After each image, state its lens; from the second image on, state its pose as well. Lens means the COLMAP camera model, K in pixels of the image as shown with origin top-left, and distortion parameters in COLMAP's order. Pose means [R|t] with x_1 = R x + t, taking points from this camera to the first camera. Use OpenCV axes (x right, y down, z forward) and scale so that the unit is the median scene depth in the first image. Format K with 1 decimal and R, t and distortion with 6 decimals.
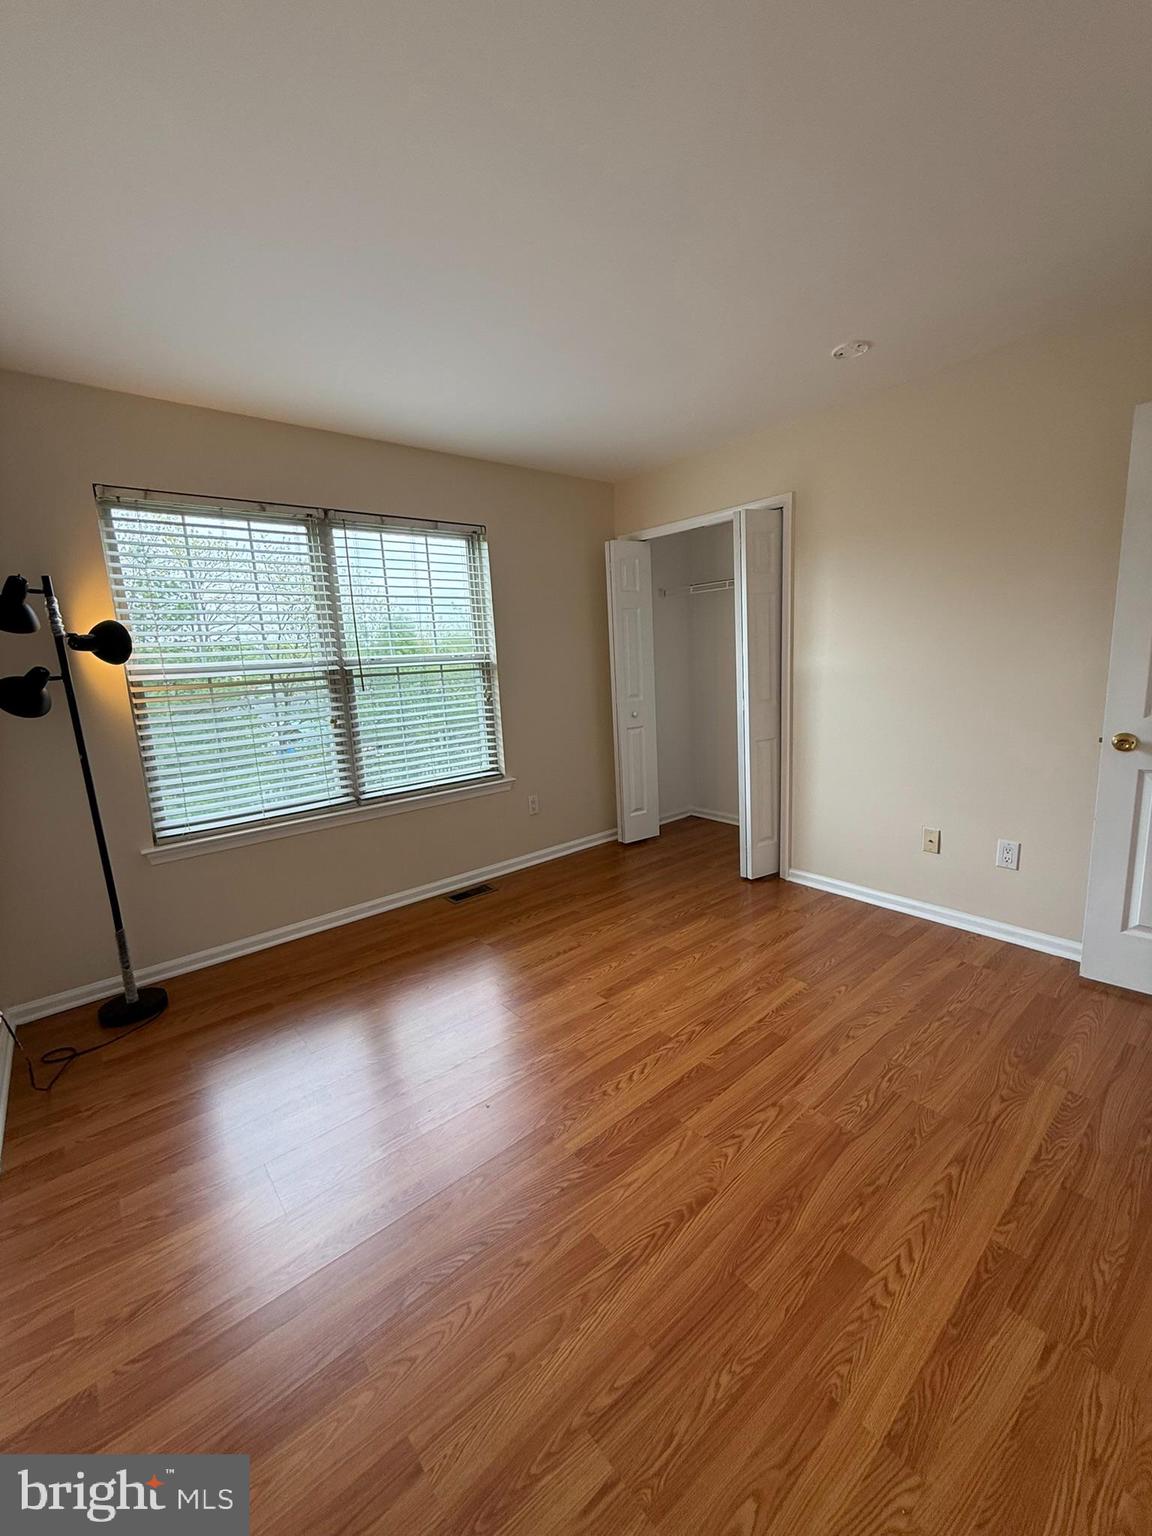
lens RADIAL K [[604.8, 0, 579.8], [0, 604.8, 763.1], [0, 0, 1]] dist [-0.001343, 0.000807]
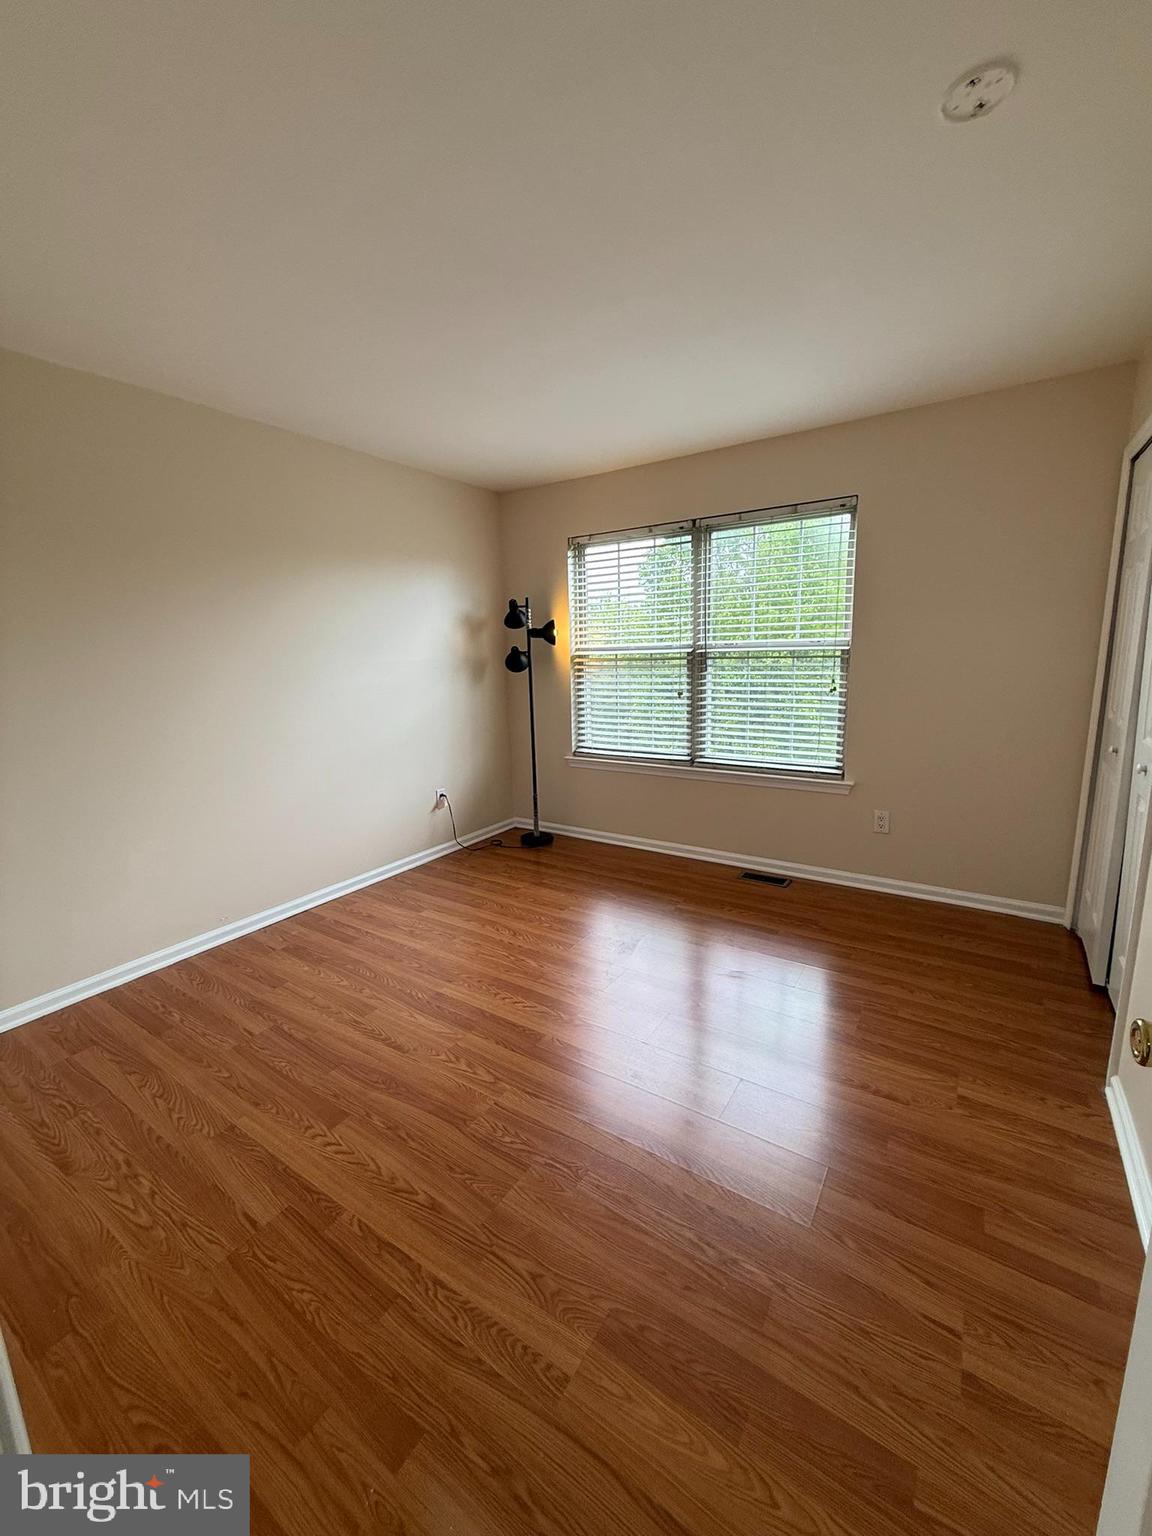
lens RADIAL K [[604.8, 0, 579.8], [0, 604.8, 763.1], [0, 0, 1]] dist [-0.001343, 0.000807]
pose [[0.295523, 0.218818, -0.929938, 1.023863], [-0.156736, 0.971330, 0.178749, -0.171387], [0.942391, 0.092931, 0.321347, 0.597967]]
